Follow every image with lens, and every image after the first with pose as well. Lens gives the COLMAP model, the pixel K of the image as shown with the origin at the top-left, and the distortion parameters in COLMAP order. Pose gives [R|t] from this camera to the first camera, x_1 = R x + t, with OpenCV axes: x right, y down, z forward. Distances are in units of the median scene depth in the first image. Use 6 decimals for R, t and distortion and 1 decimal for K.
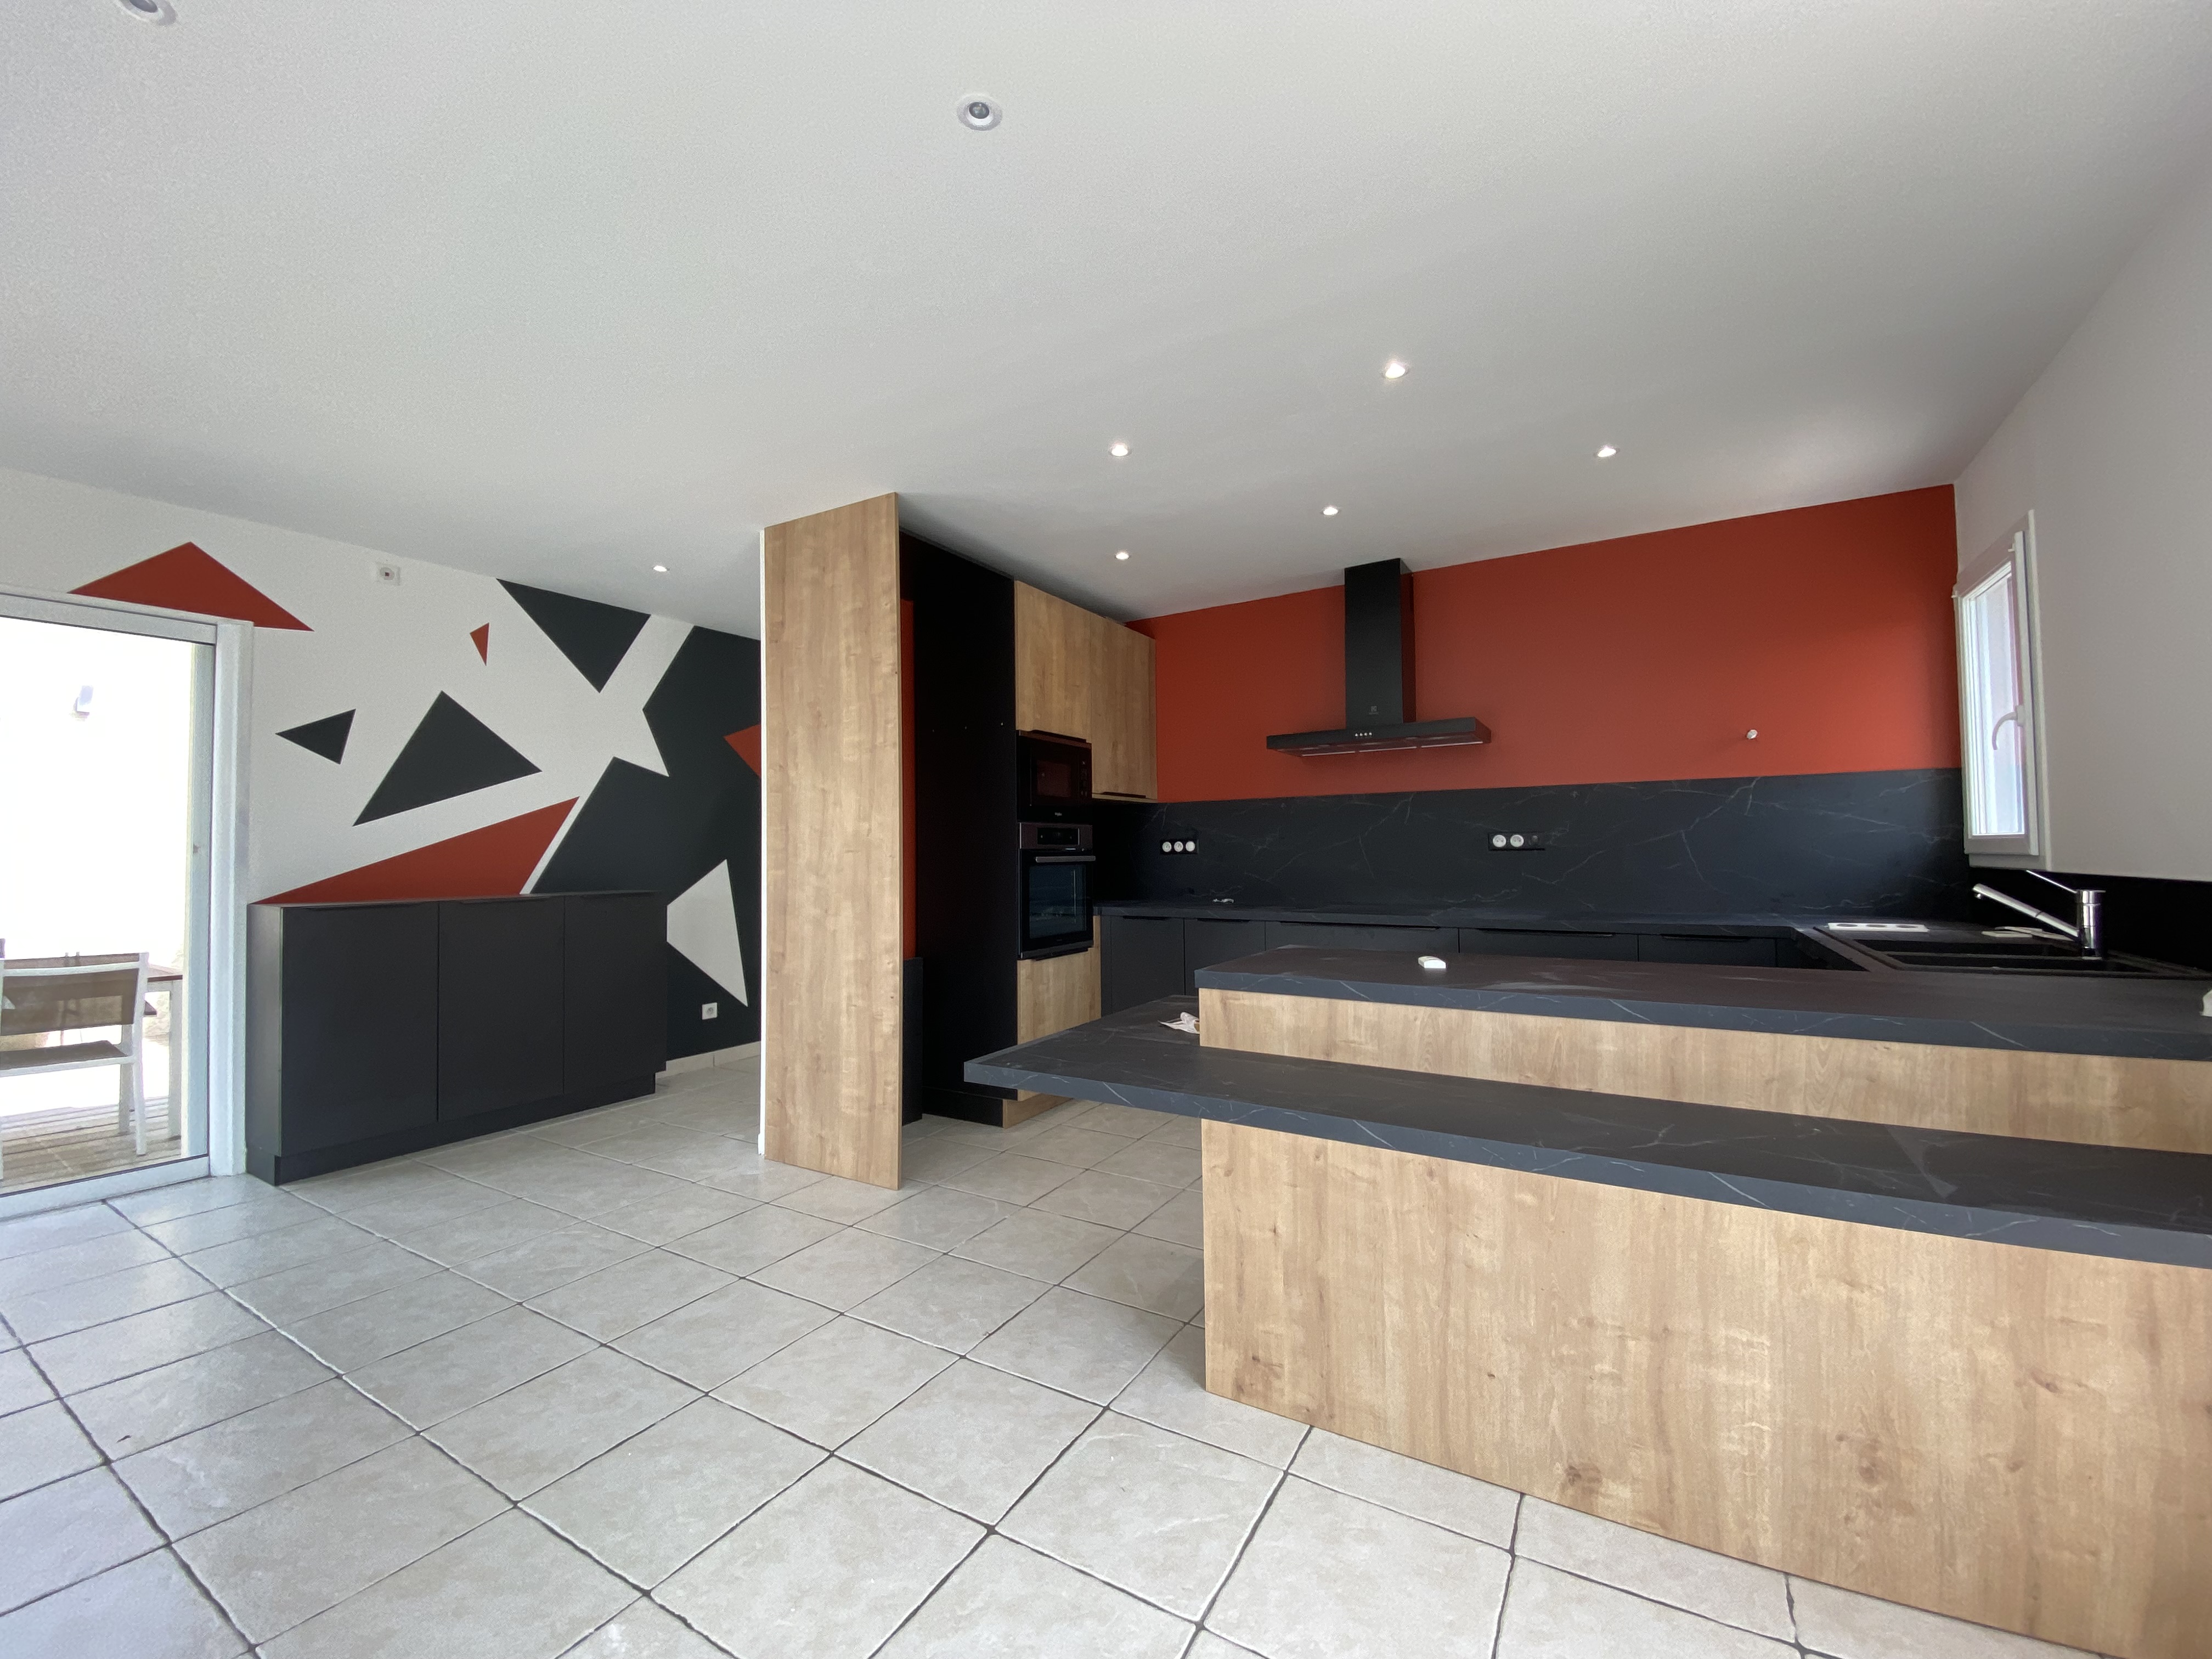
lens RADIAL K [[893.7, 0, 1122.5], [0, 893.7, 836.2], [0, 0, 1]] dist [0.023073, -0.024249]
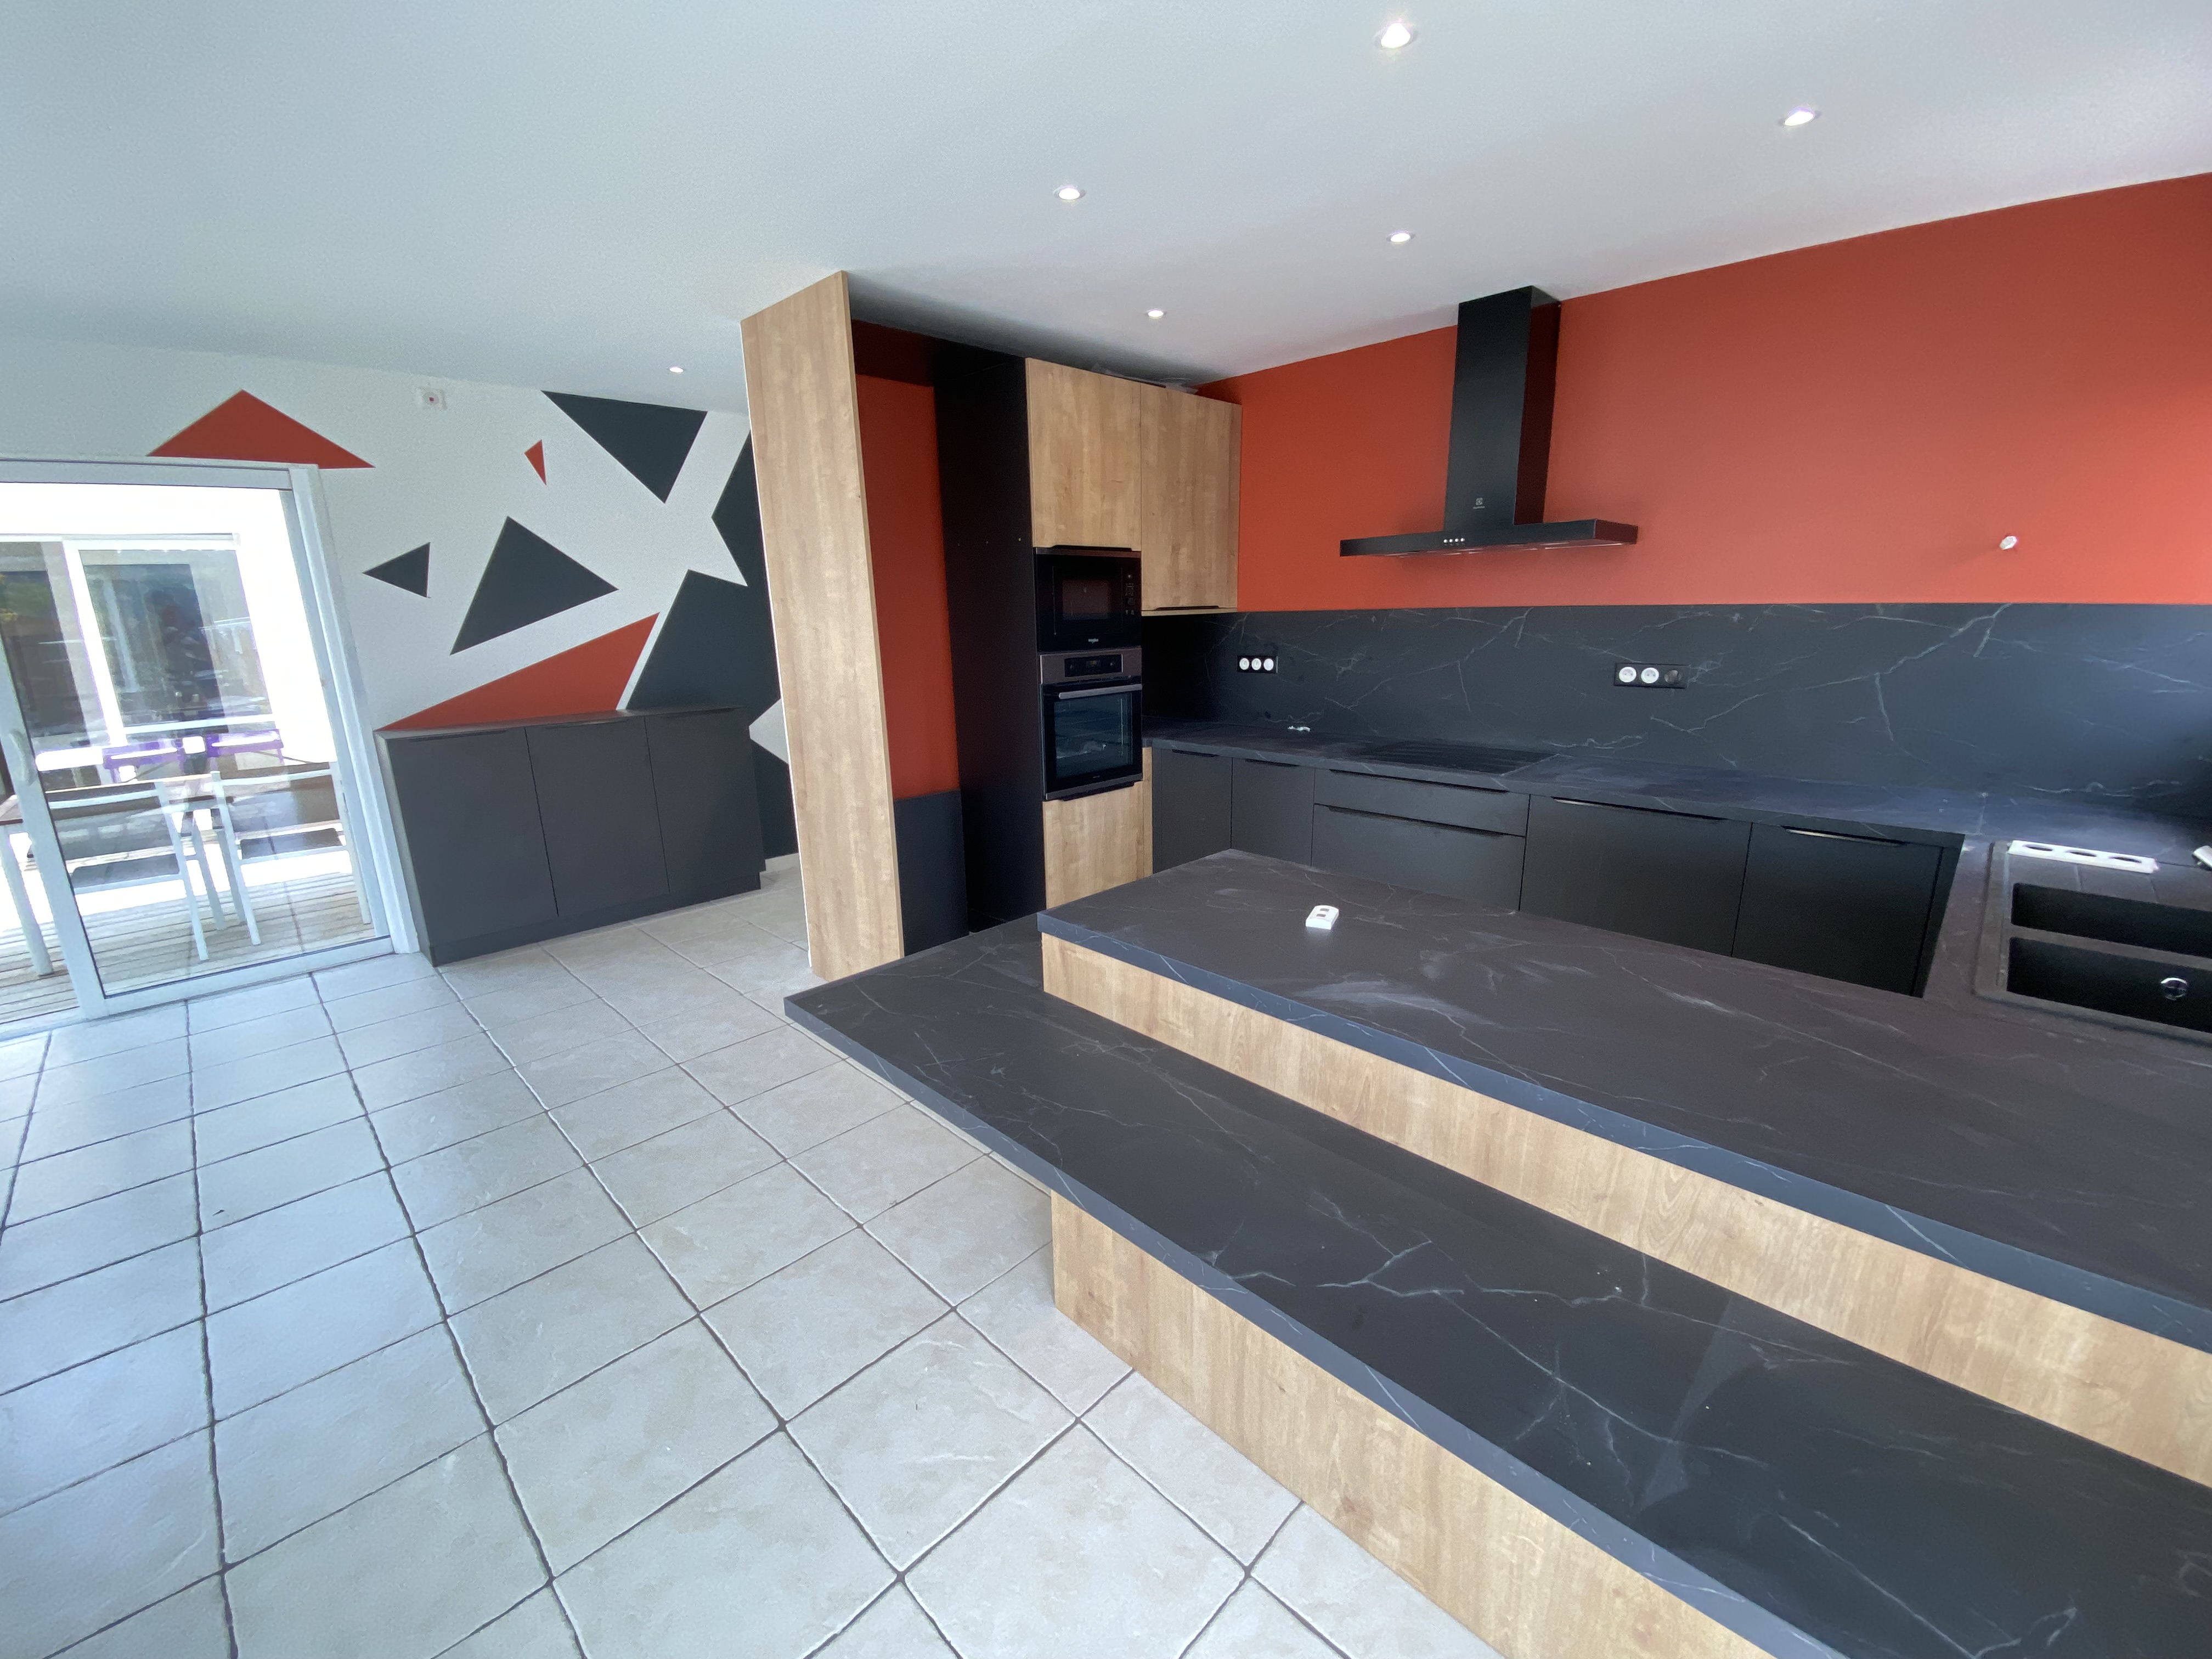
lens RADIAL K [[893.7, 0, 1122.5], [0, 893.7, 836.2], [0, 0, 1]] dist [0.023073, -0.024249]
pose [[0.970075, 0.056828, -0.236061, 0.220579], [0.010351, 0.961661, 0.274044, -0.097167], [0.242584, -0.268287, 0.932296, 0.130891]]
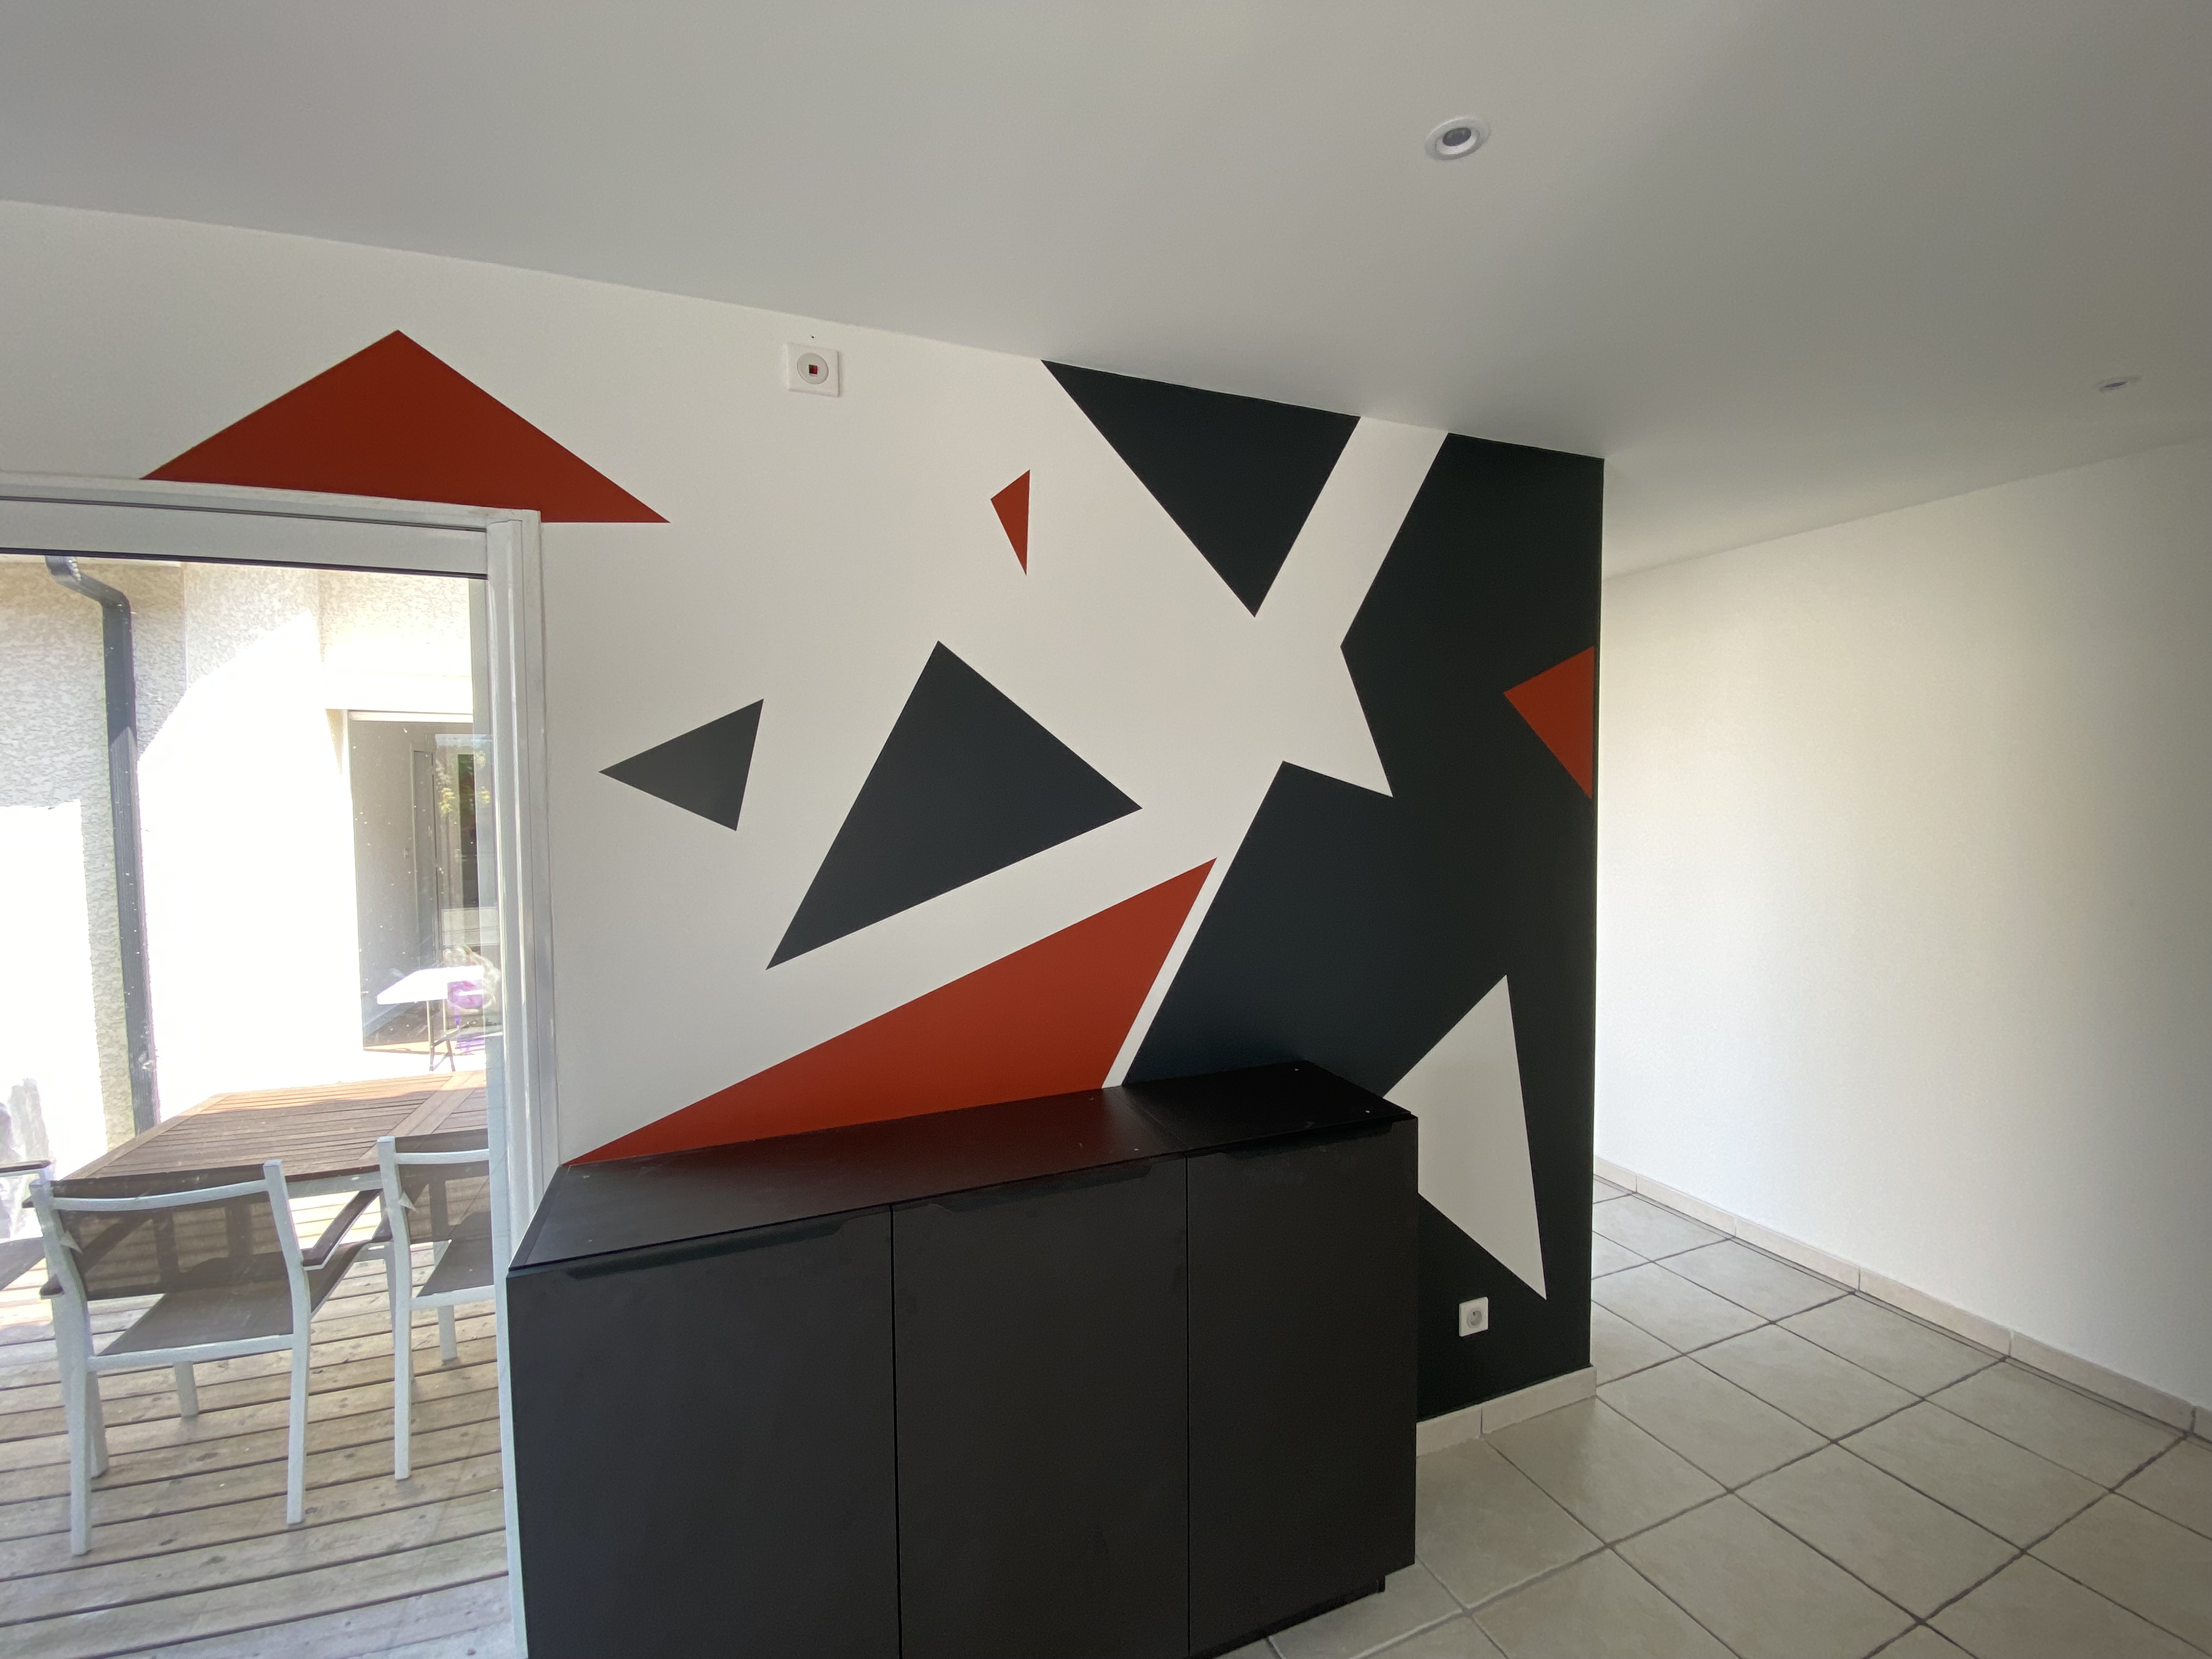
lens RADIAL K [[893.7, 0, 1122.5], [0, 893.7, 836.2], [0, 0, 1]] dist [0.023073, -0.024249]
pose [[0.790294, 0.021365, -0.612356, -0.491317], [0.016036, 0.998328, 0.055527, -0.105268], [0.612518, -0.053703, 0.788630, 0.826153]]
